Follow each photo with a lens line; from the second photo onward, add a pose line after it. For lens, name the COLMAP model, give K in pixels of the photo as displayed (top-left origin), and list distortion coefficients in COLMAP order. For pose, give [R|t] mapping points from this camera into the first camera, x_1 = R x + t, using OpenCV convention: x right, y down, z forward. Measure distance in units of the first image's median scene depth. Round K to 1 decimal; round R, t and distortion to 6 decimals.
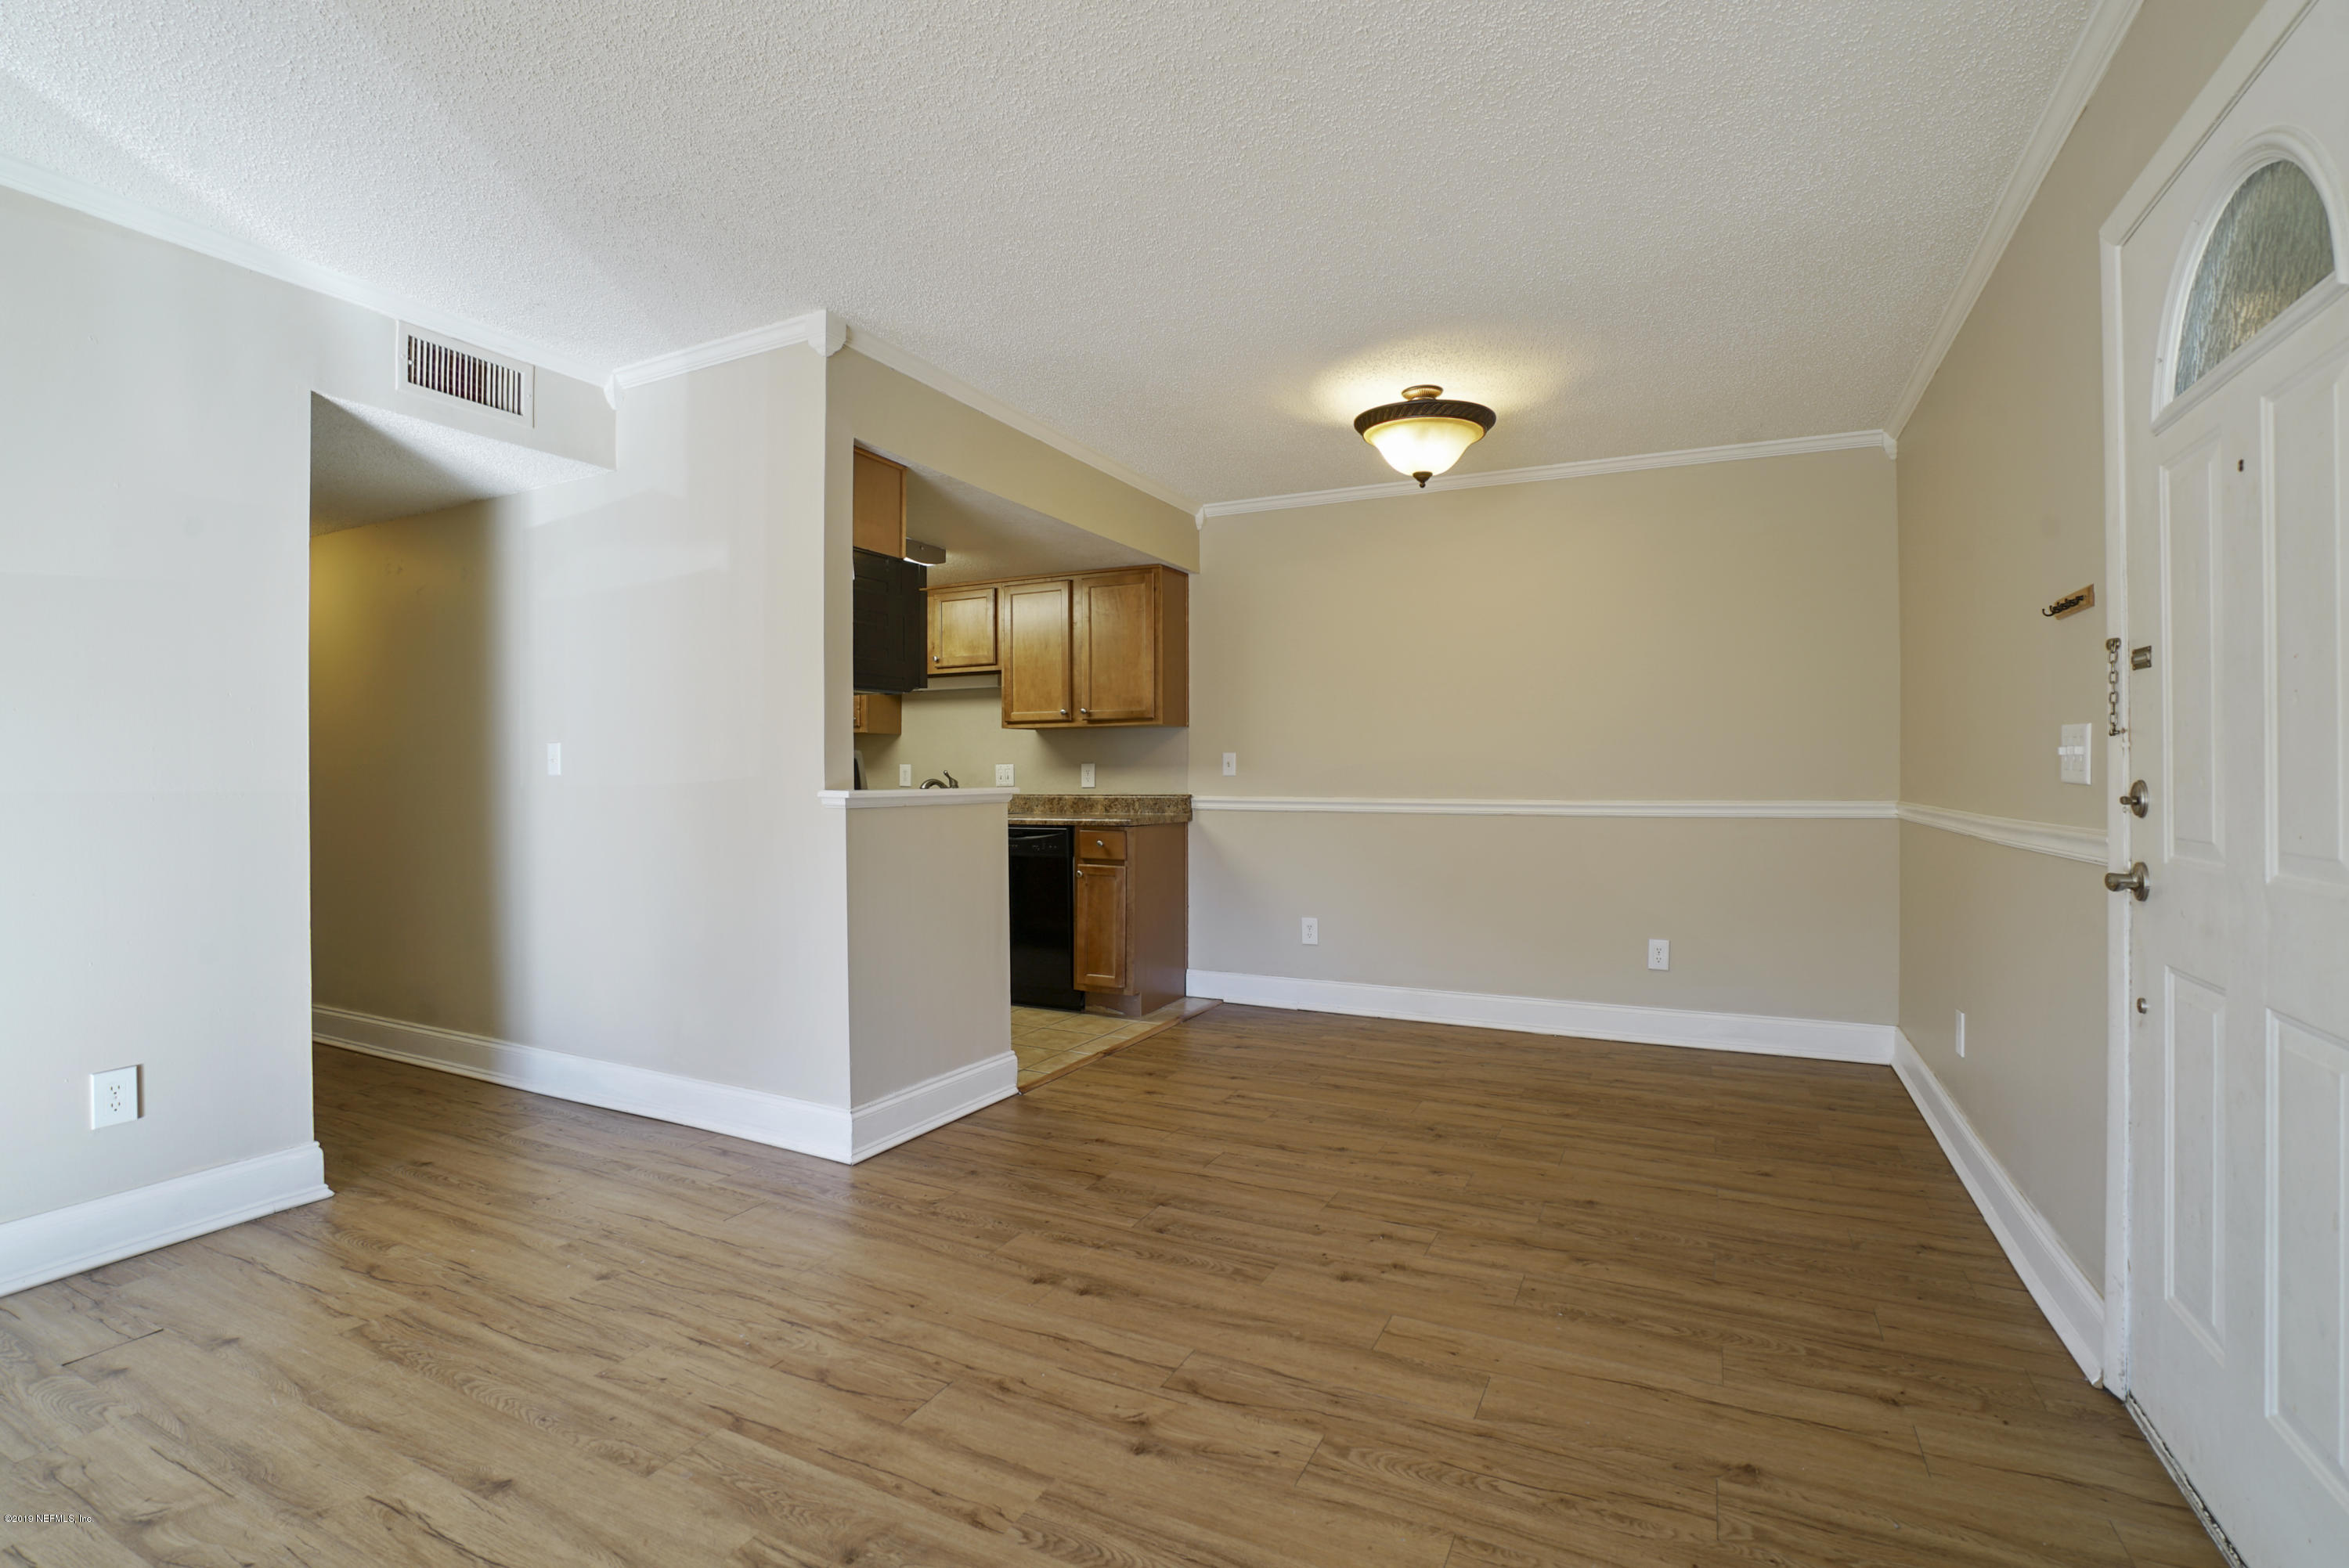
lens RADIAL K [[1084.4, 0, 1164.4], [0, 1084.4, 774.6], [0, 0, 1]] dist [-0.019176, 0.000470]
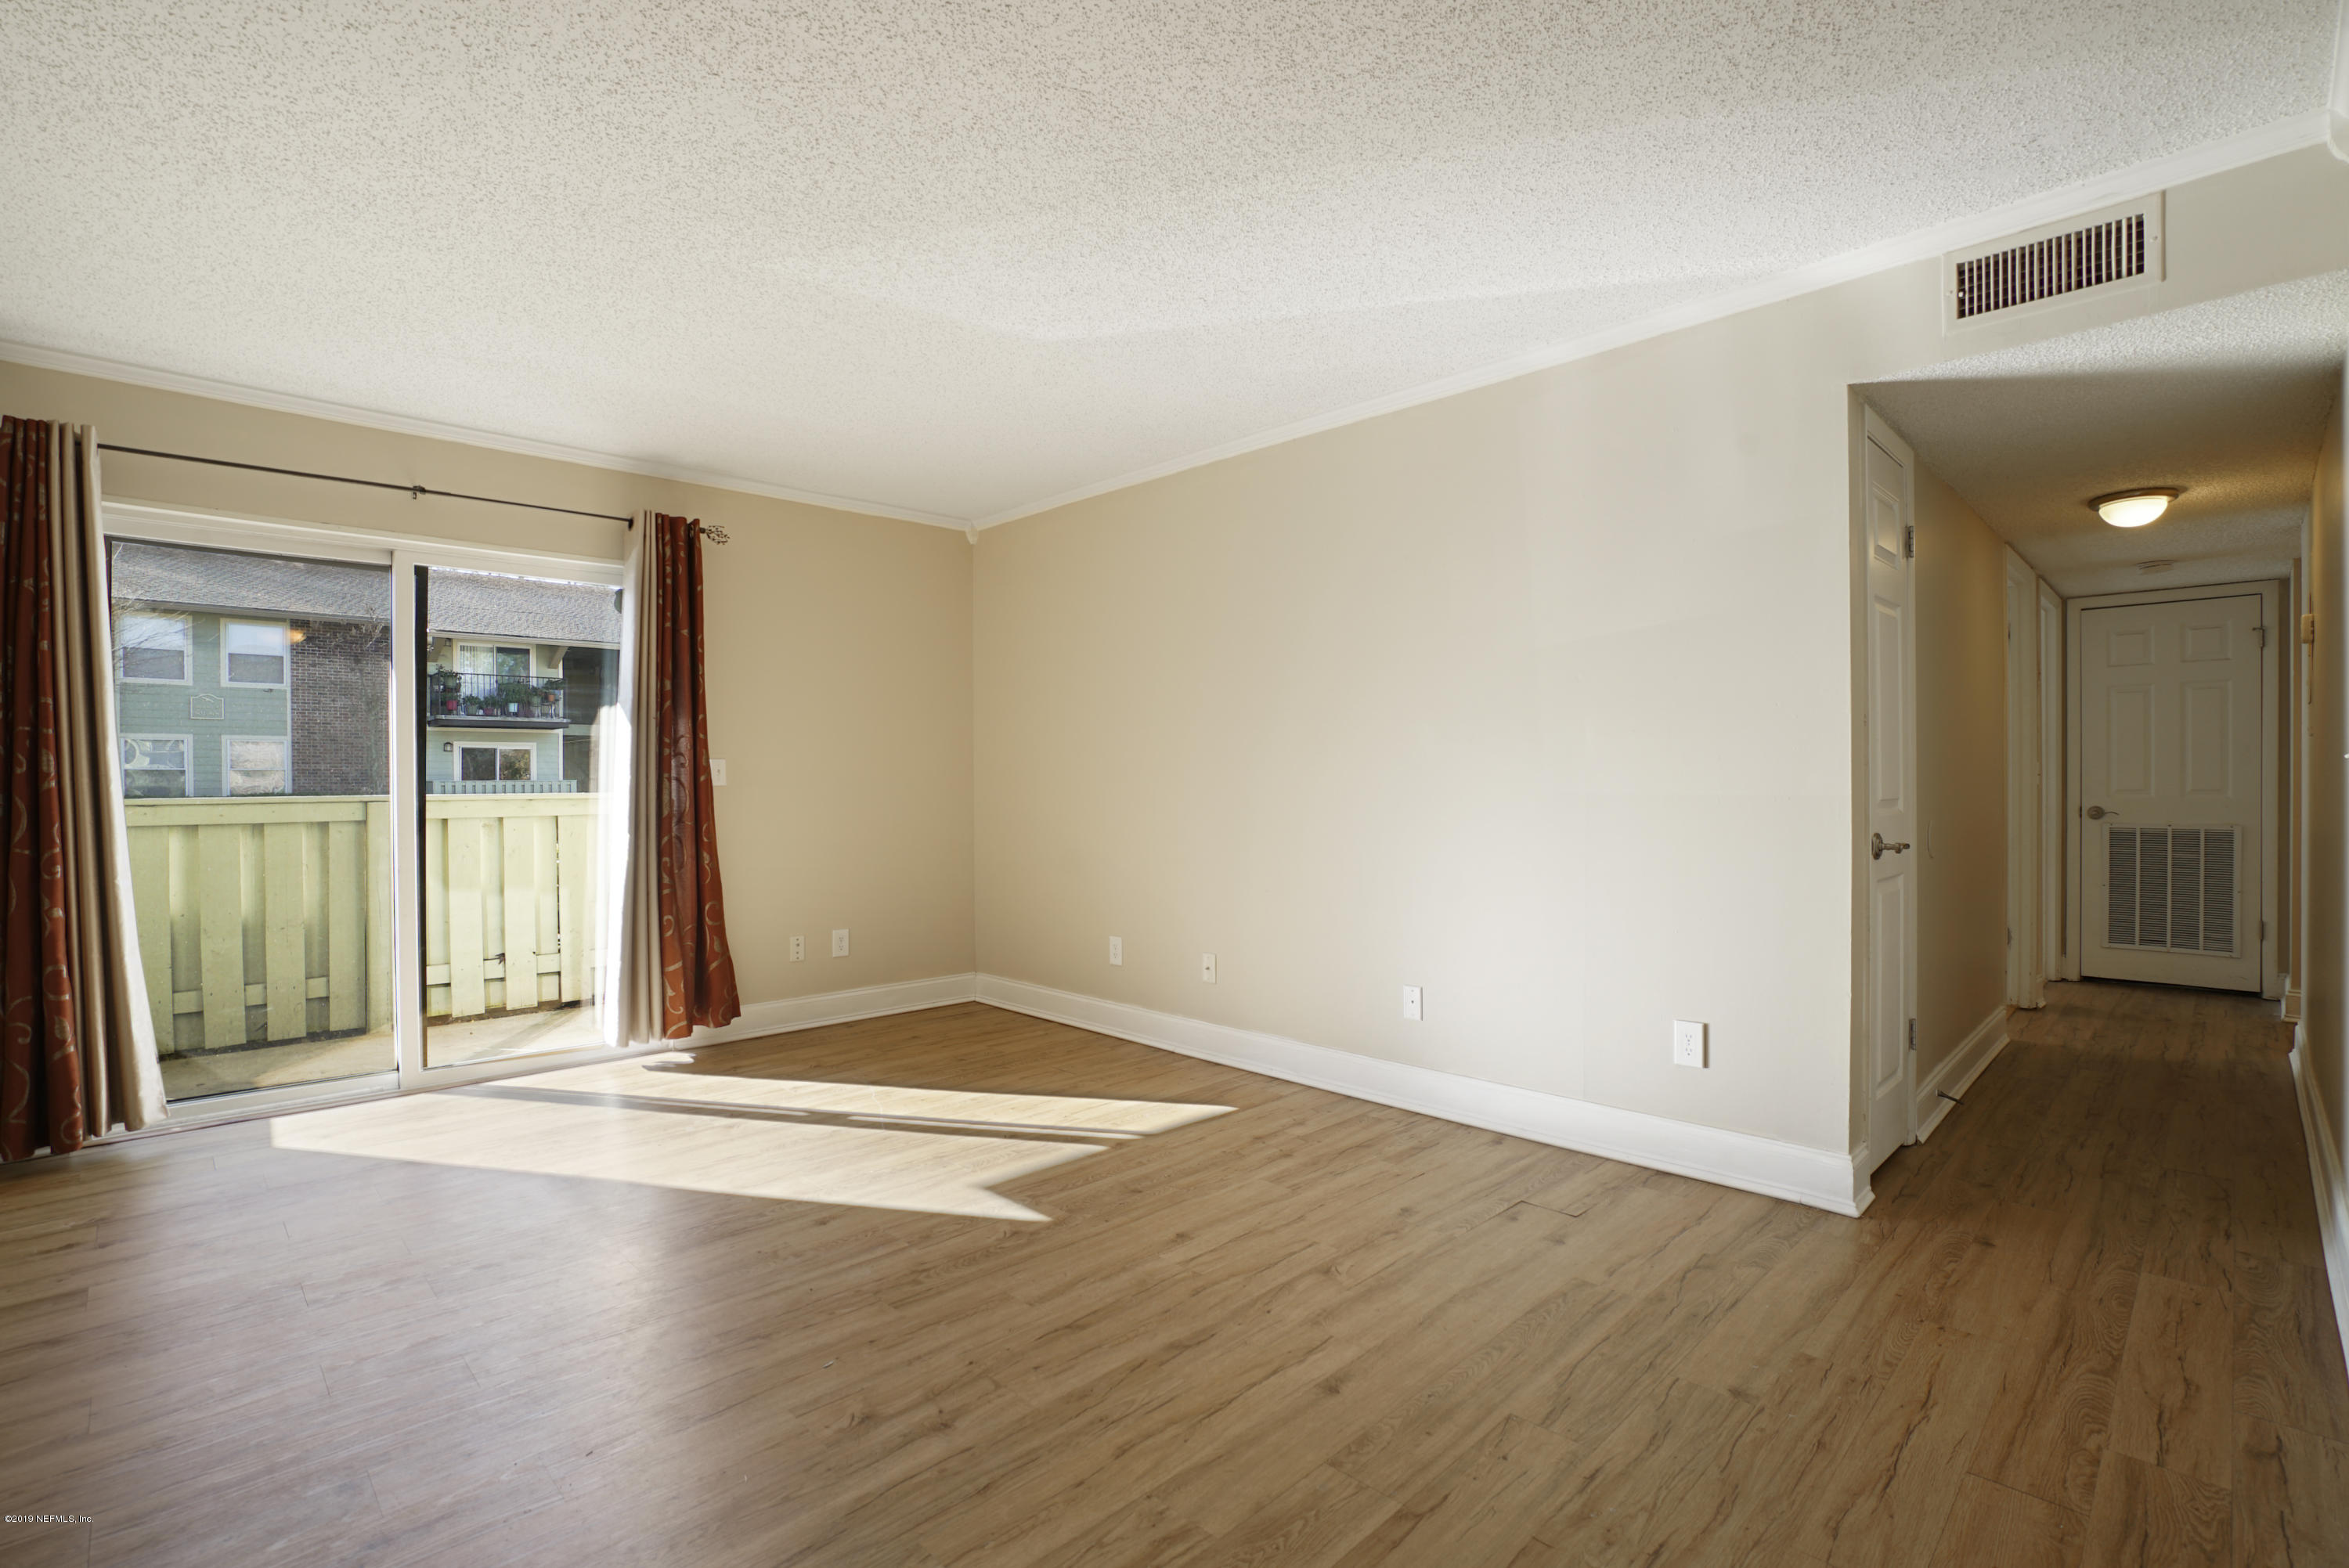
lens RADIAL K [[1084.4, 0, 1162.6], [0, 1084.4, 793.5], [0, 0, 1]] dist [-0.019176, 0.000470]
pose [[-0.317421, 0.015029, -0.948166, 0.394785], [0.006300, 0.999886, 0.013740, -0.005136], [0.948264, -0.001613, -0.317479, 0.858441]]
